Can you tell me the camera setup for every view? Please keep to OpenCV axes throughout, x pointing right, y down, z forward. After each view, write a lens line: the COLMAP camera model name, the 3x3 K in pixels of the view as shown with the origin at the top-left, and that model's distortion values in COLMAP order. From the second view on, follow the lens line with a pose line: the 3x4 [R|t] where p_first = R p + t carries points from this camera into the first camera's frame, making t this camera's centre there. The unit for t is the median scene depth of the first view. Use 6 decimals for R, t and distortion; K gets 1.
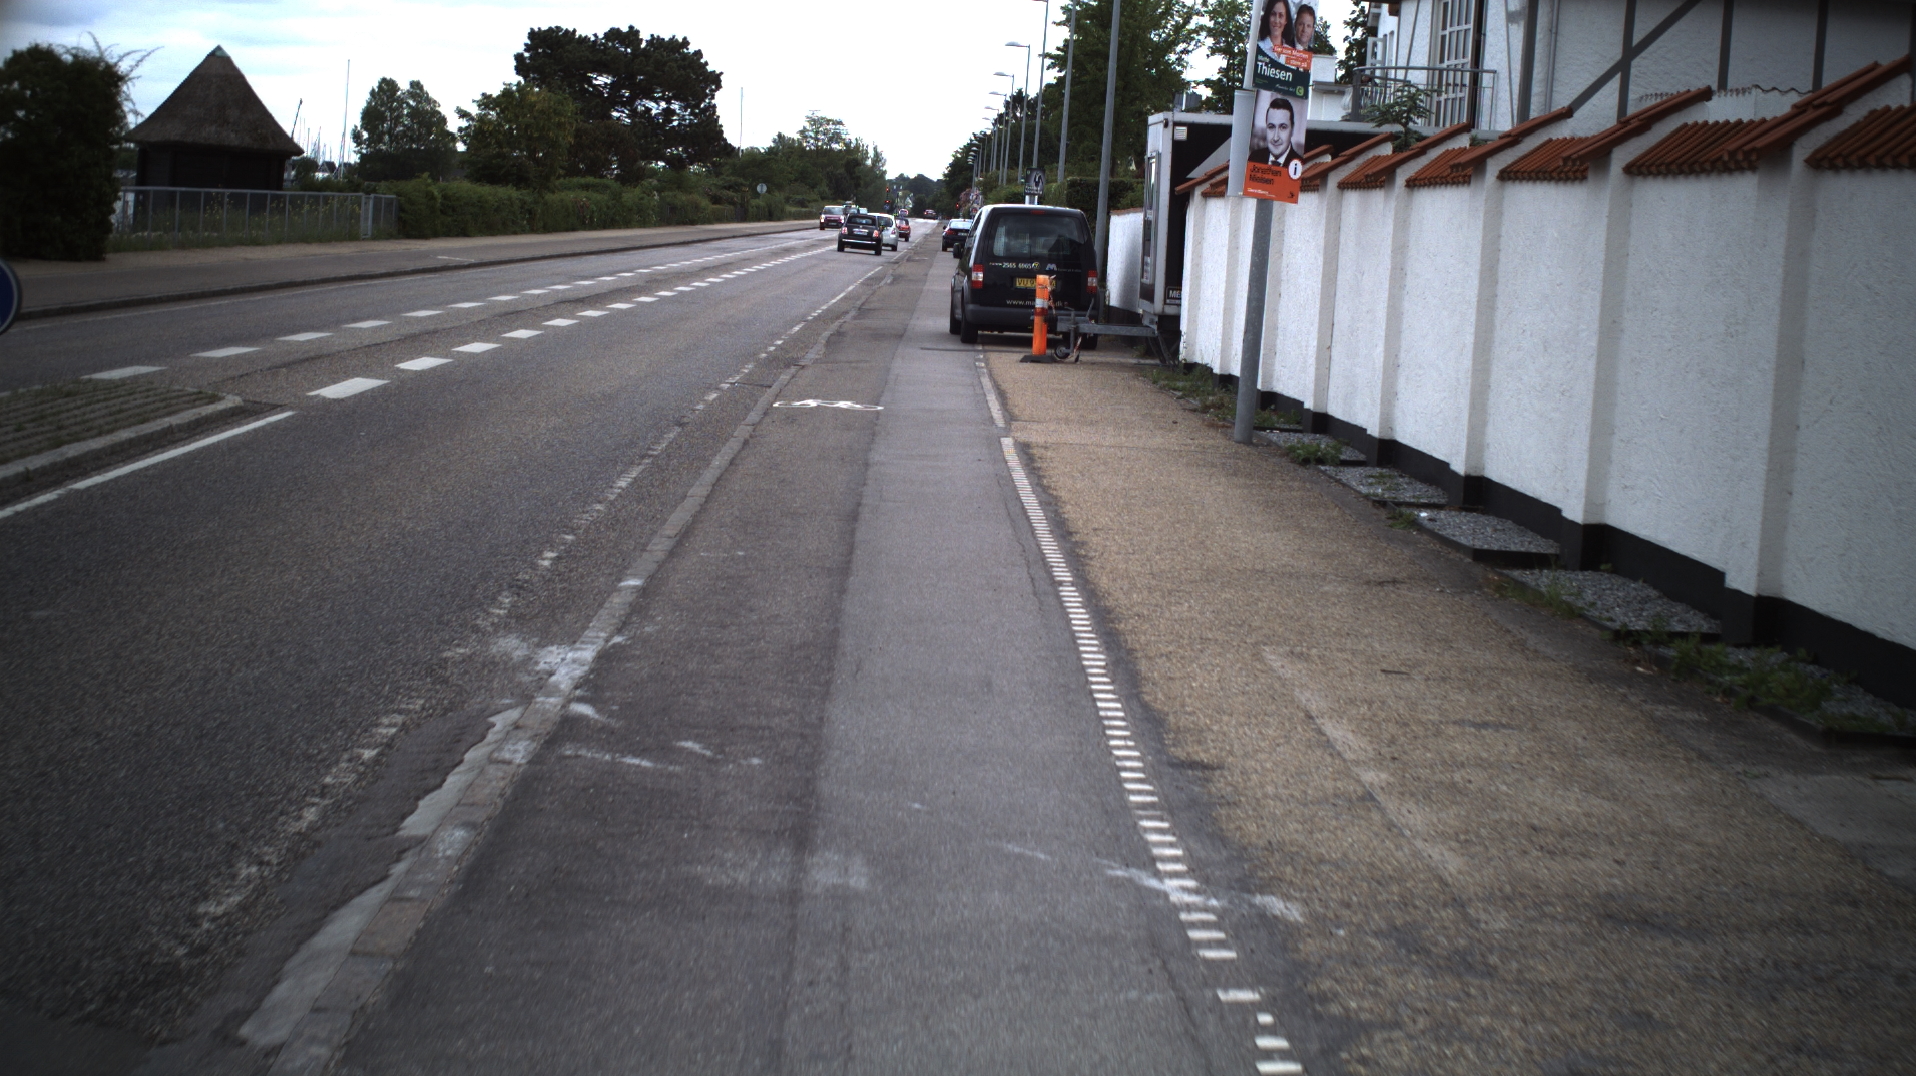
lens RADIAL K [[3323.3, 0, 958.0], [0, 3323.3, 538.0], [0, 0, 1]] dist [-0.269835, 0.253592]
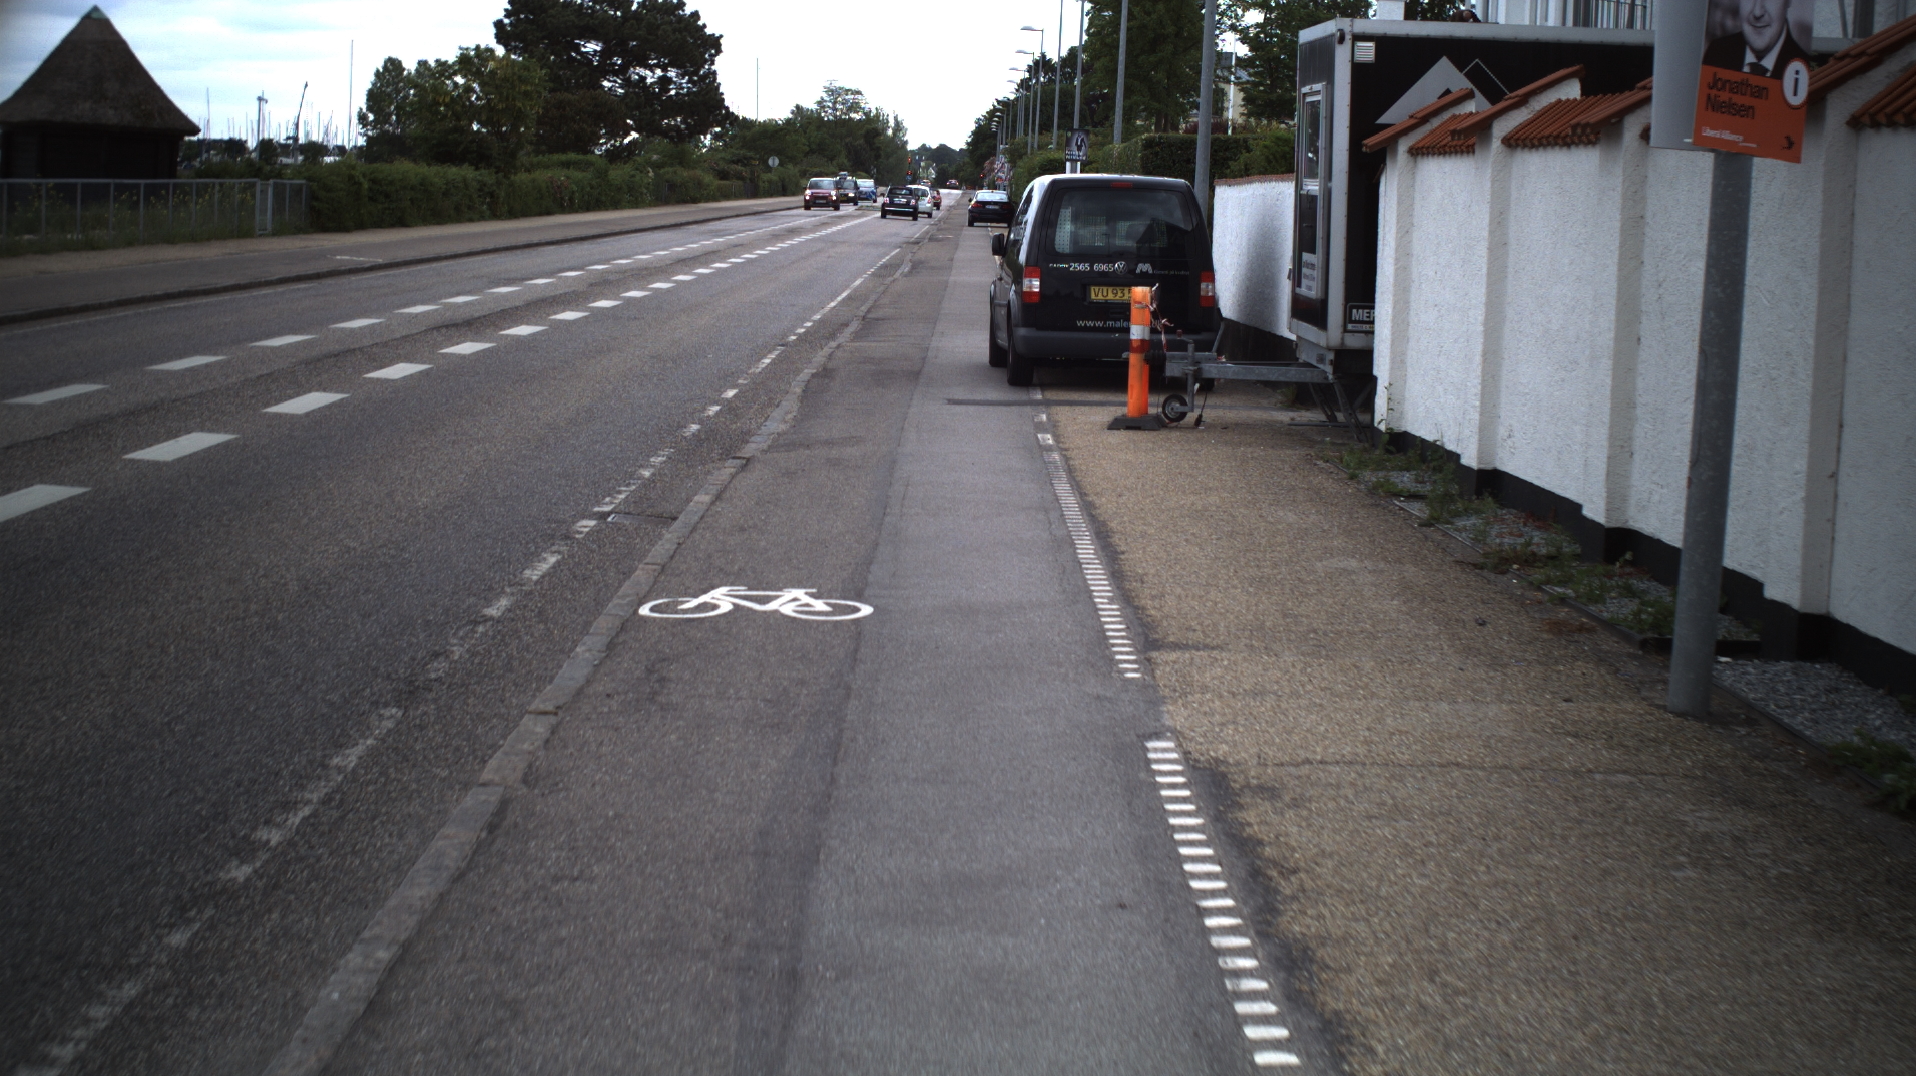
lens RADIAL K [[3323.3, 0, 958.0], [0, 3323.3, 538.0], [0, 0, 1]] dist [-0.269835, 0.253592]
pose [[0.999689, -0.023081, -0.009466, -0.001609], [0.023167, 0.999690, 0.009096, -0.015858], [0.009253, -0.009312, 0.999914, 0.155313]]
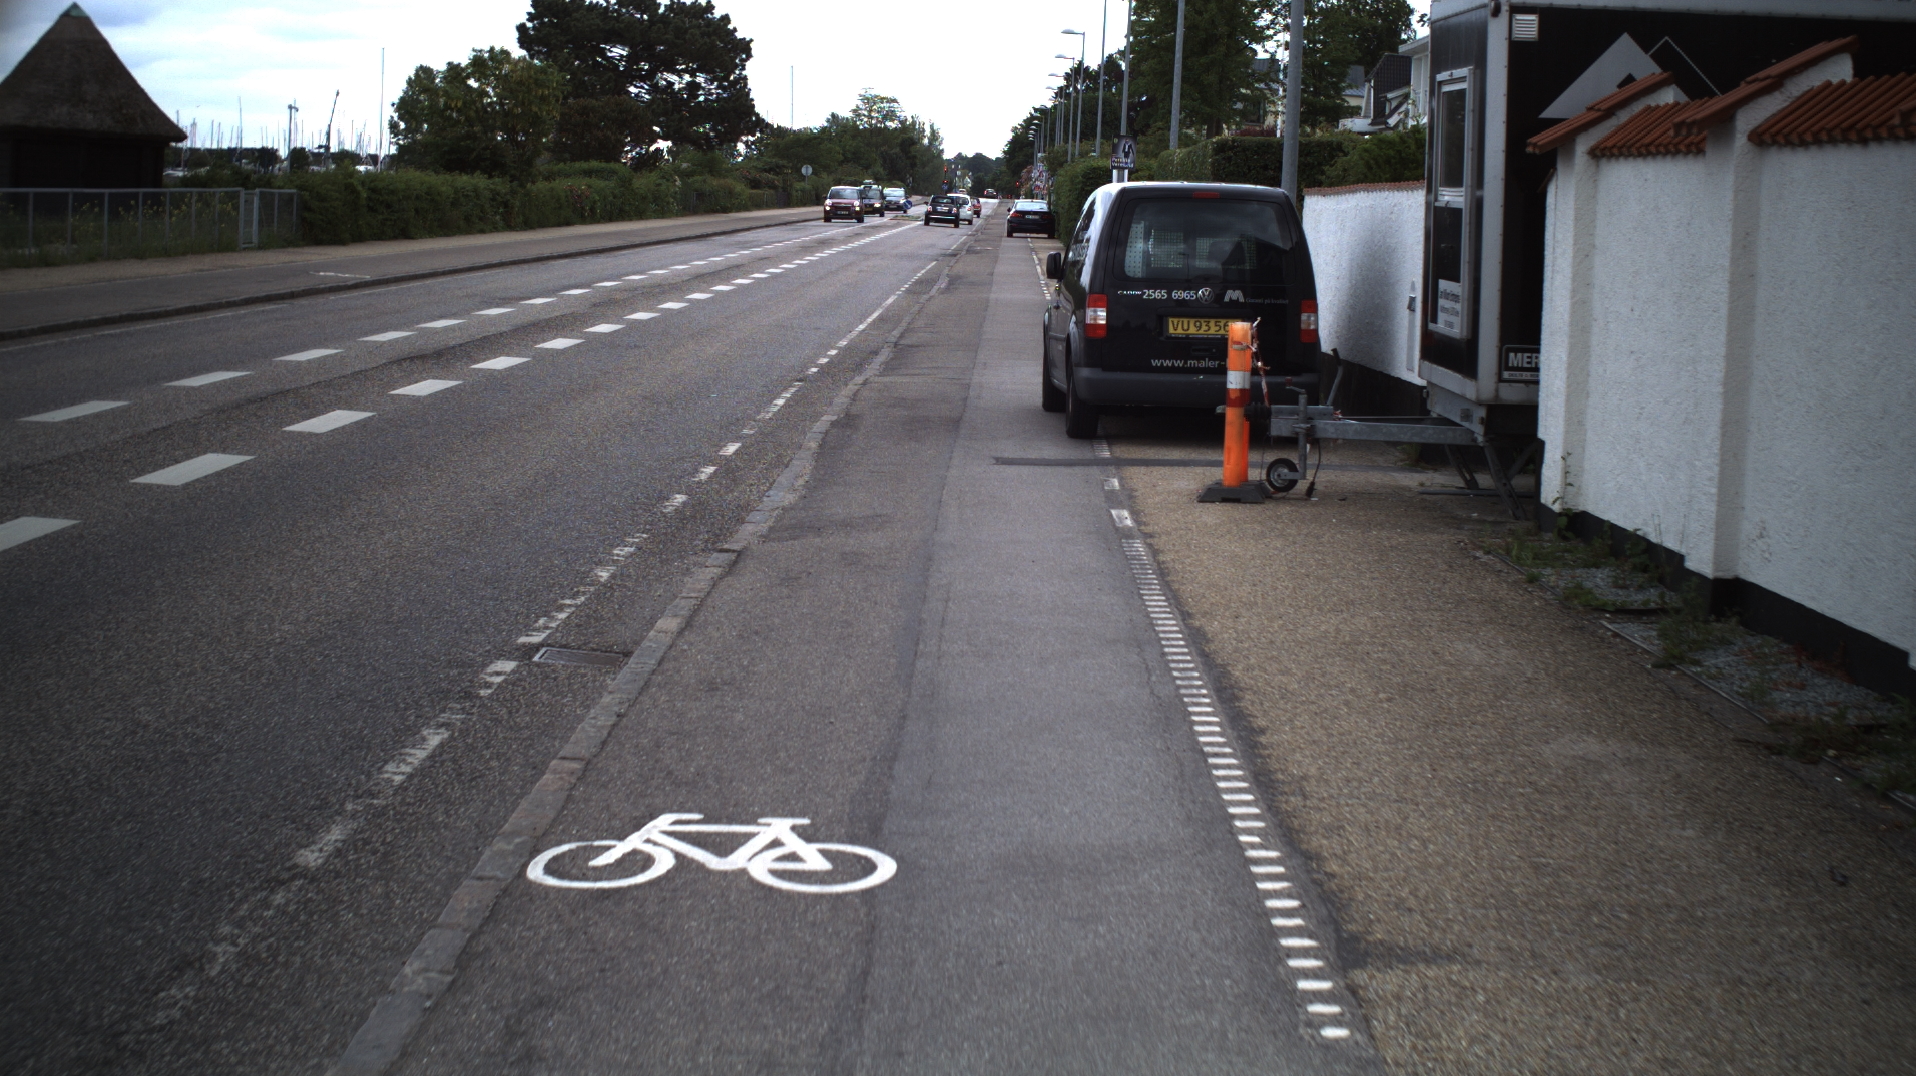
lens RADIAL K [[3323.3, 0, 958.0], [0, 3323.3, 538.0], [0, 0, 1]] dist [-0.269835, 0.253592]
pose [[0.999538, -0.022688, -0.020225, -0.002948], [0.022817, 0.999721, 0.006165, -0.020994], [0.020080, -0.006624, 0.999776, 0.207152]]
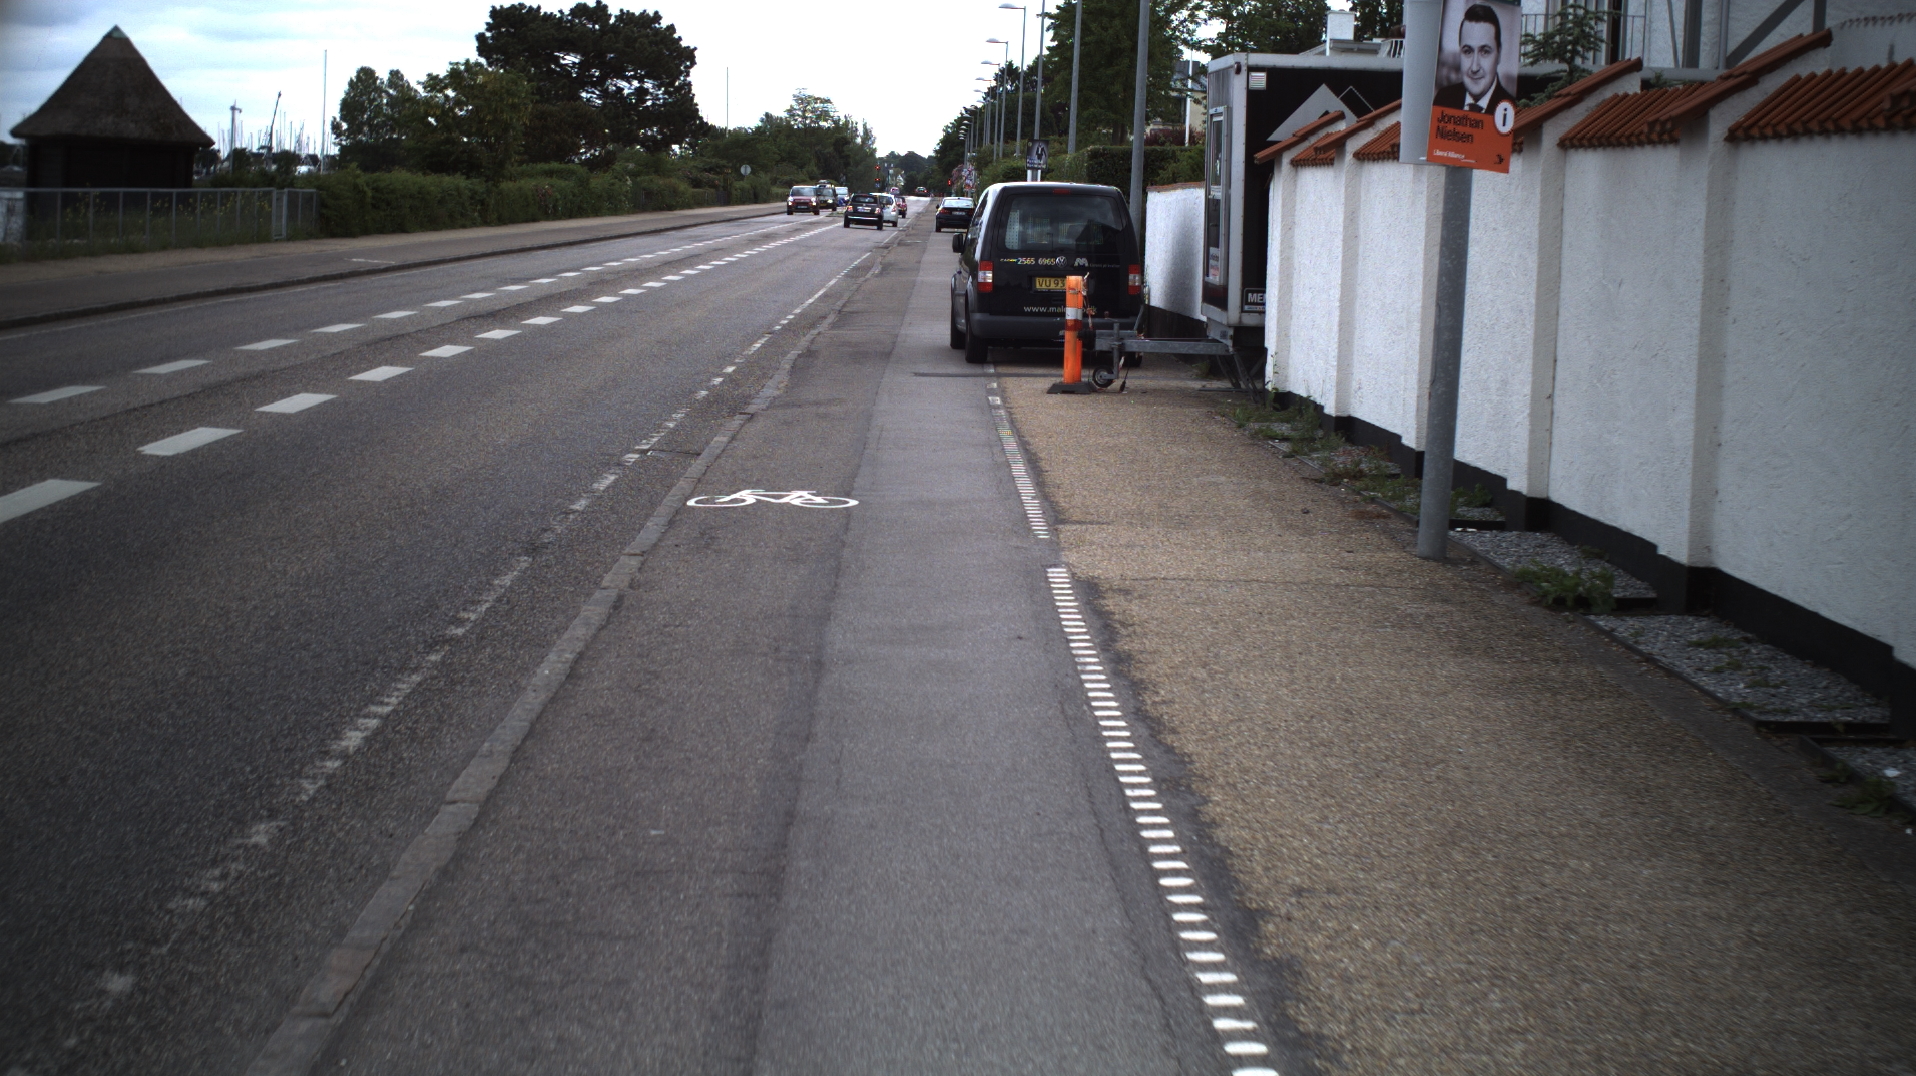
lens RADIAL K [[3323.3, 0, 958.0], [0, 3323.3, 538.0], [0, 0, 1]] dist [-0.269835, 0.253592]
pose [[0.999653, -0.026323, -0.000320, -0.000828], [0.026324, 0.999628, 0.007167, -0.010758], [0.000131, -0.007173, 0.999974, 0.103432]]
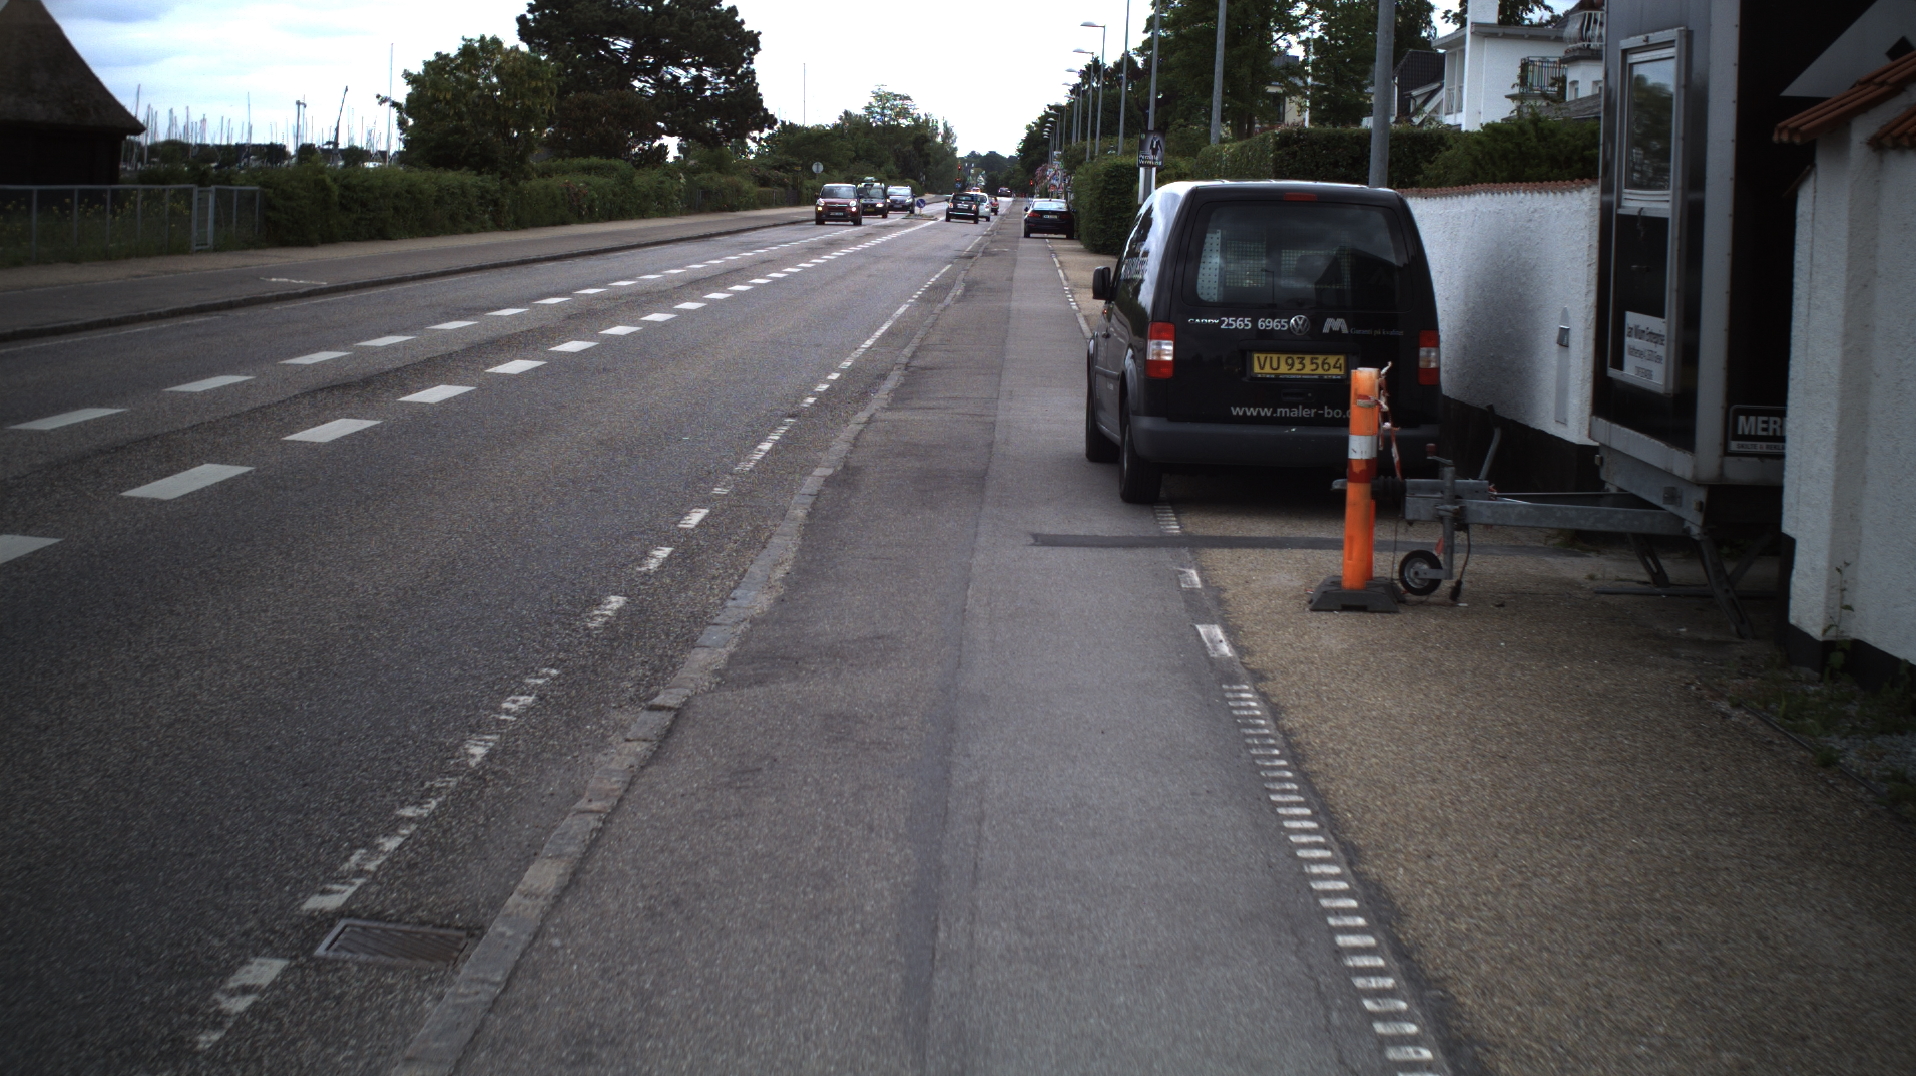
lens RADIAL K [[3323.3, 0, 958.0], [0, 3323.3, 538.0], [0, 0, 1]] dist [-0.269835, 0.253592]
pose [[0.999519, -0.019791, -0.023892, -0.004697], [0.019954, 0.999779, 0.006612, -0.026229], [0.023756, -0.007086, 0.999693, 0.259094]]
